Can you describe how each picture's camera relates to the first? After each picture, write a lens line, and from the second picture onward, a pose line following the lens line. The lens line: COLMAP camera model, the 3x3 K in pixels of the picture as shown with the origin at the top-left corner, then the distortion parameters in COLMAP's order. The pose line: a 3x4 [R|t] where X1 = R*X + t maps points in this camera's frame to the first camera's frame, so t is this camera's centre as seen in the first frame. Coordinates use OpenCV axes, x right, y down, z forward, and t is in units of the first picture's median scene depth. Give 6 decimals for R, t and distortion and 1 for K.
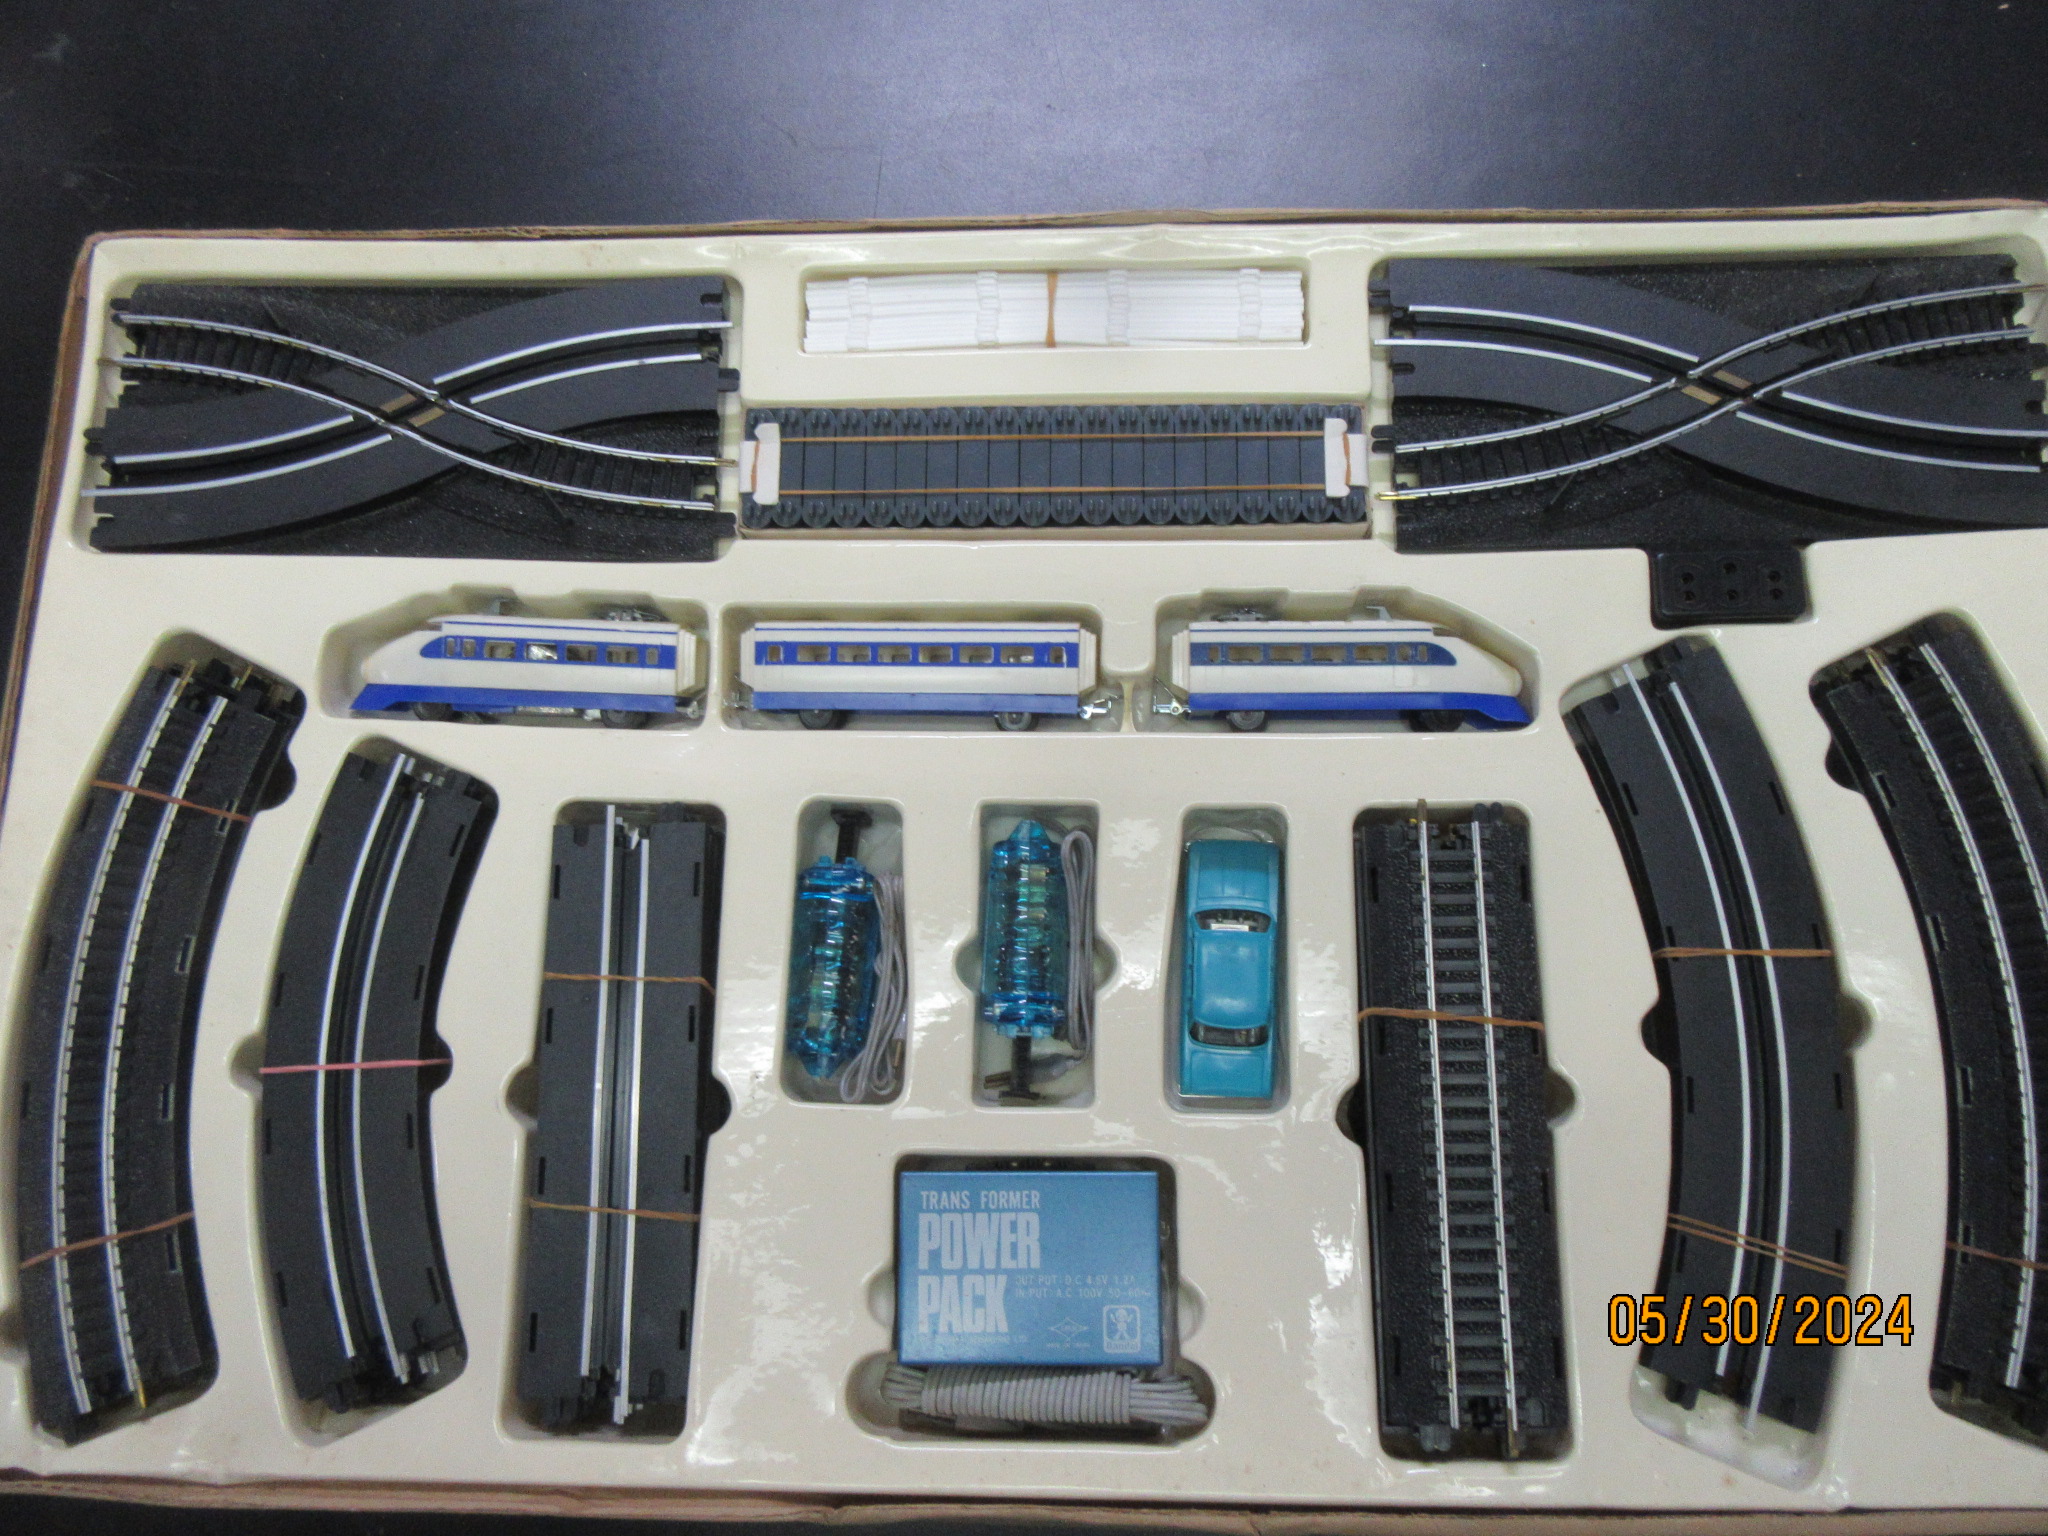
lens RADIAL K [[1622.1, 0, 1024.0], [0, 1622.1, 768.0], [0, 0, 1]] dist [0.048422, -0.044823]
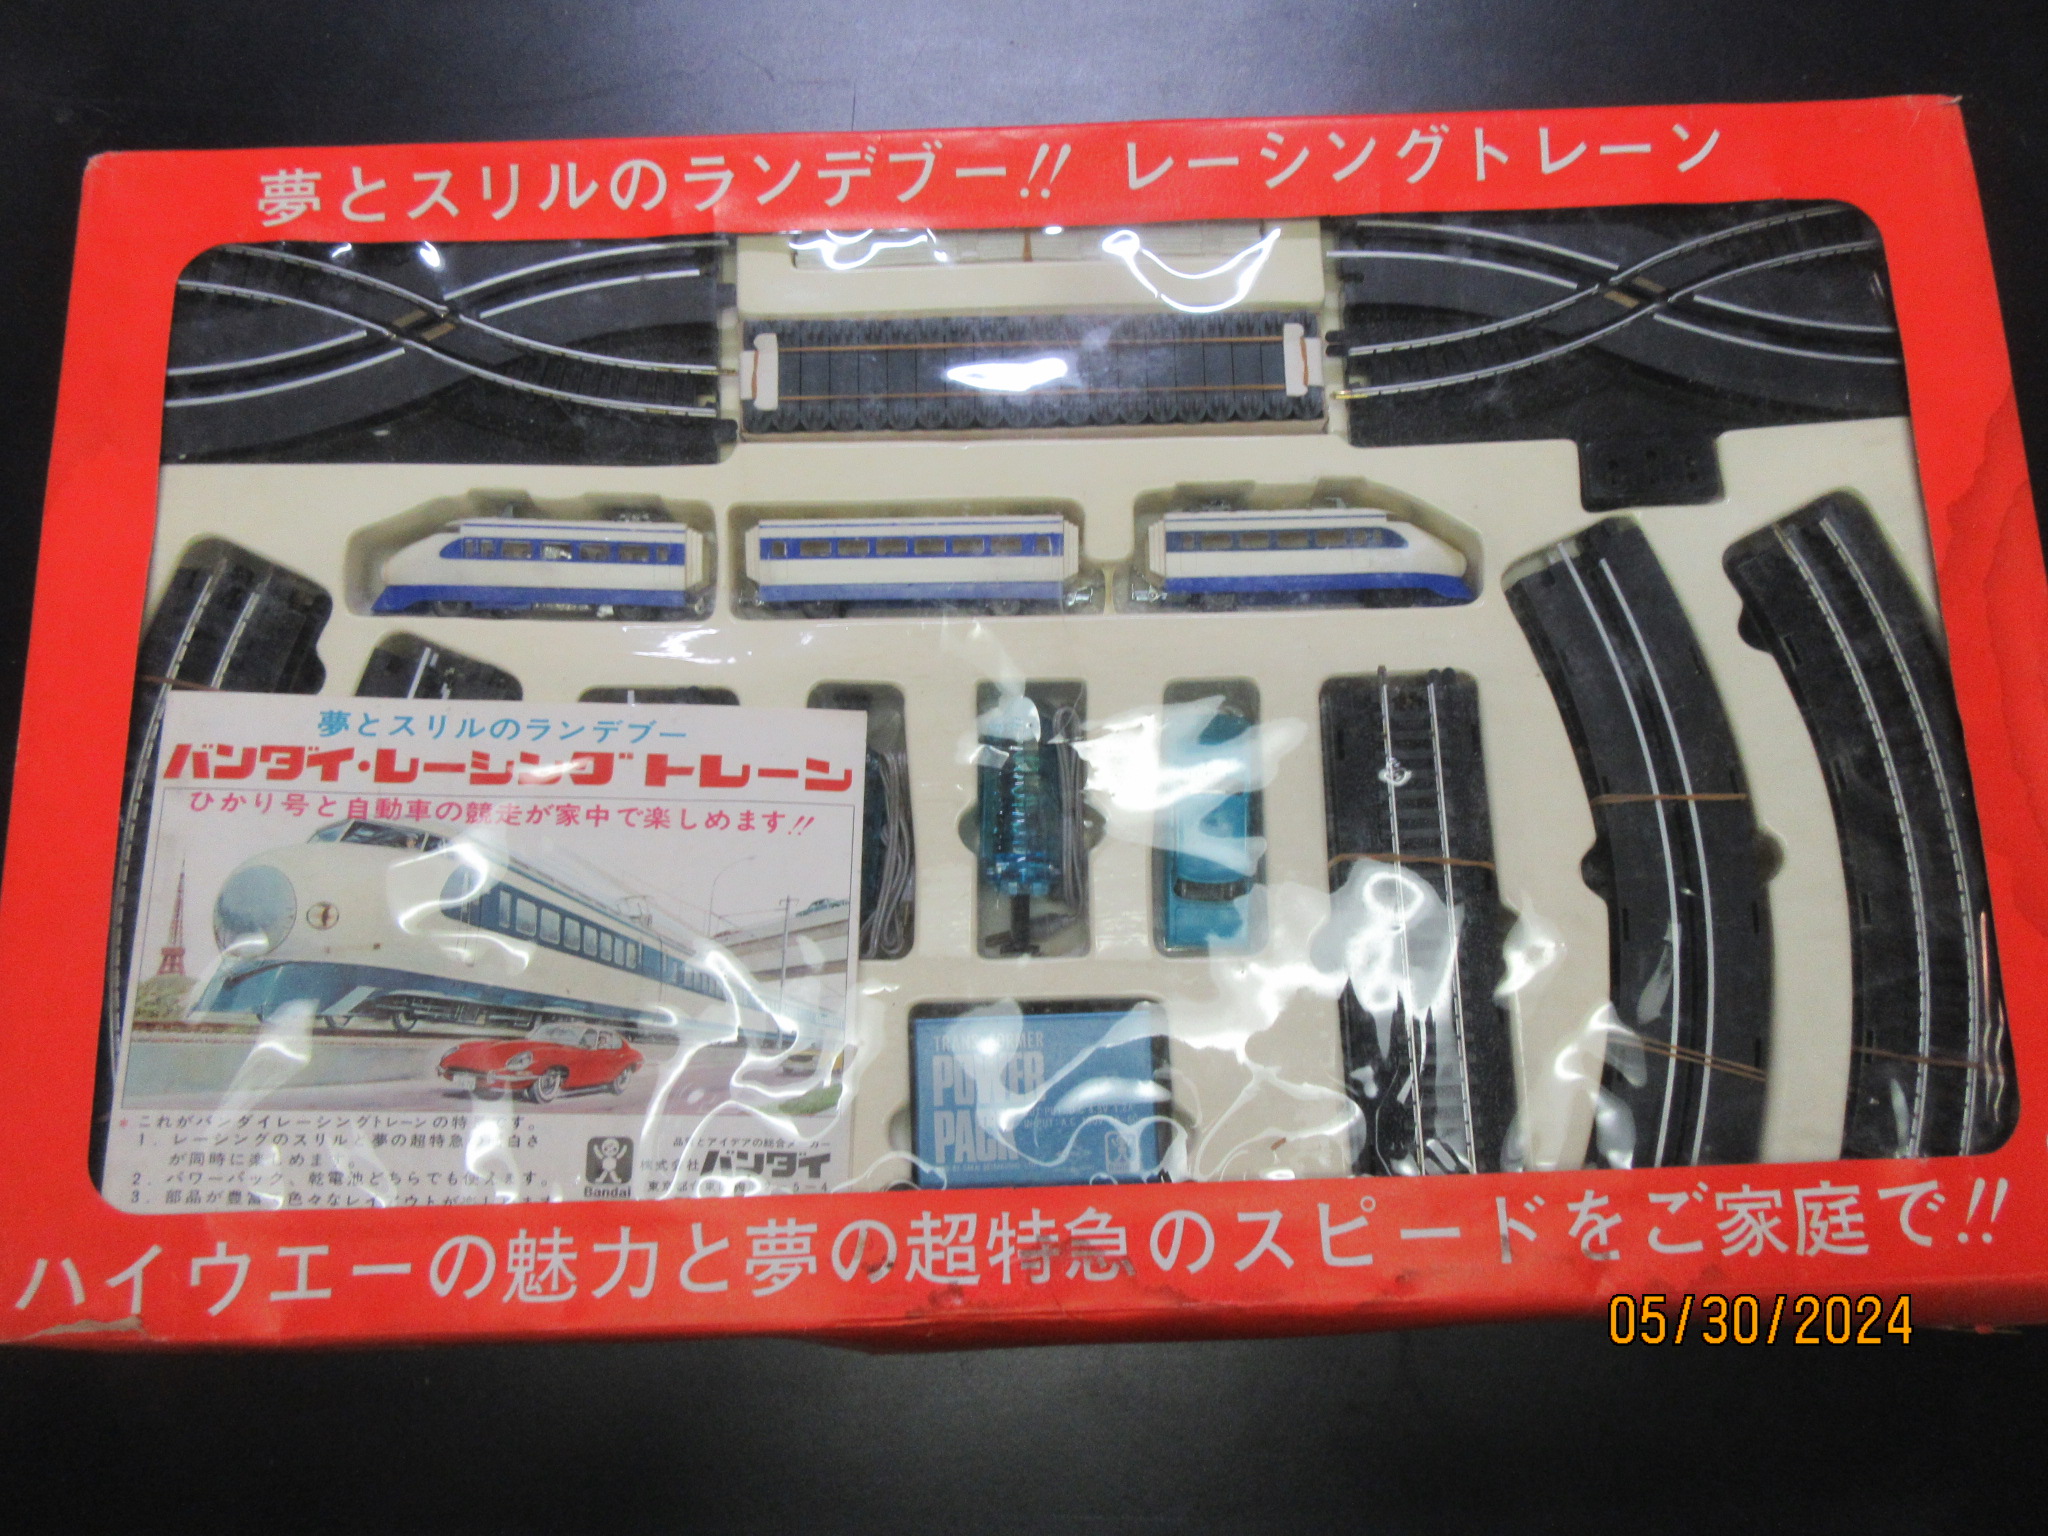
lens RADIAL K [[1622.1, 0, 1024.0], [0, 1622.1, 768.0], [0, 0, 1]] dist [0.048422, -0.044823]
pose [[0.998250, -0.022785, 0.054560, -0.054290], [0.022401, 0.999720, 0.007648, 0.069419], [-0.054719, -0.006412, 0.998481, -0.077859]]
